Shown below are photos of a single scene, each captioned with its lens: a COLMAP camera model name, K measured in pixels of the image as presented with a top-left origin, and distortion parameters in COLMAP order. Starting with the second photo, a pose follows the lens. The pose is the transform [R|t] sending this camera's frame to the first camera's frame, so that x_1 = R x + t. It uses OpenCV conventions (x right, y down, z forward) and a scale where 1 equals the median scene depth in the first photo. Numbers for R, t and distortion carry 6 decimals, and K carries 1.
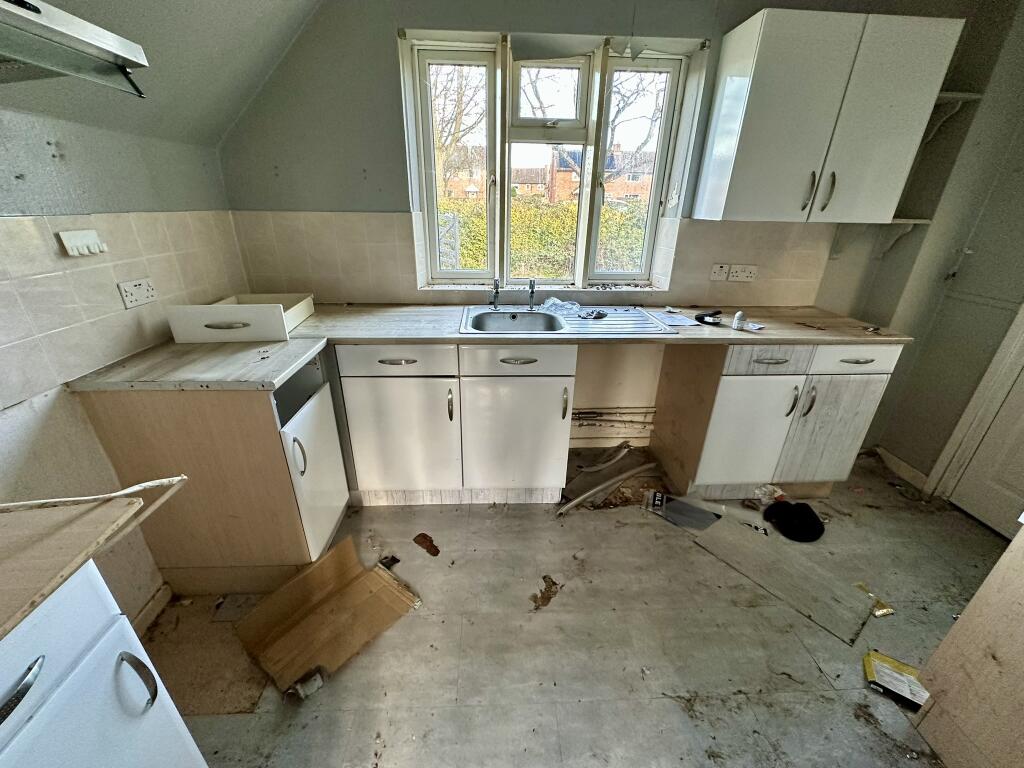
lens RADIAL K [[406.8, 0, 511.9], [0, 406.8, 384.0], [0, 0, 1]] dist [-0.002265, 0.000281]
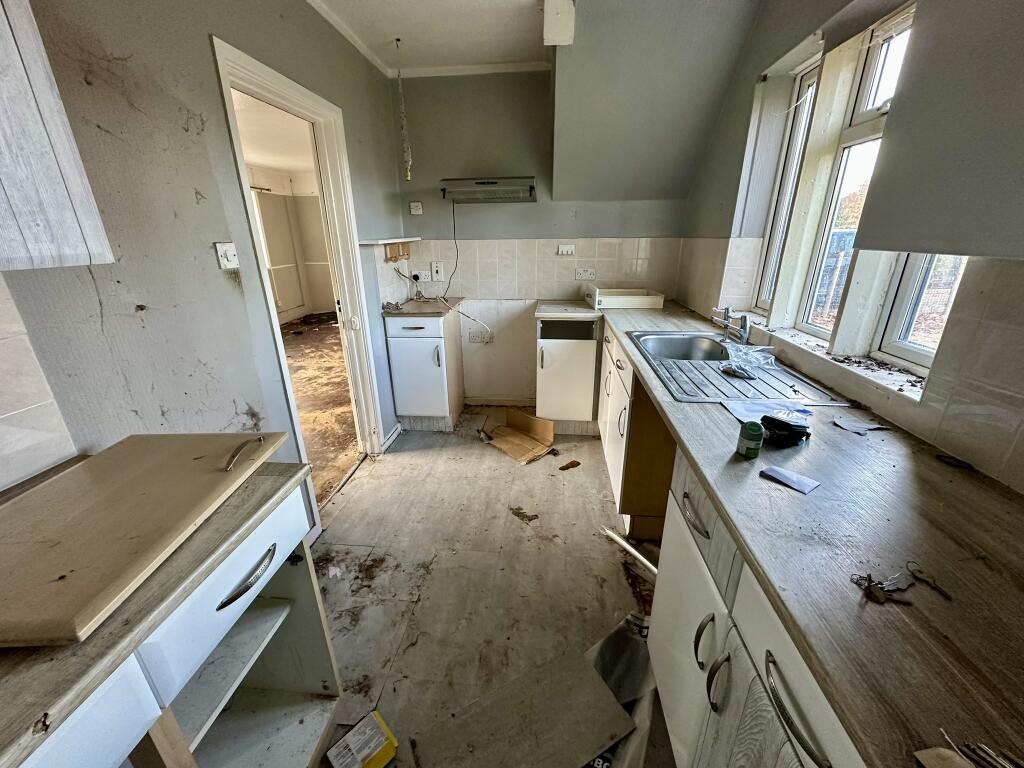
lens RADIAL K [[406.8, 0, 511.8], [0, 406.8, 383.5], [0, 0, 1]] dist [-0.002265, 0.000281]
pose [[-0.145195, 0.329174, -0.933040, 1.343428], [-0.397587, 0.844131, 0.359677, -0.356585], [0.906004, 0.423188, 0.008312, 0.870235]]
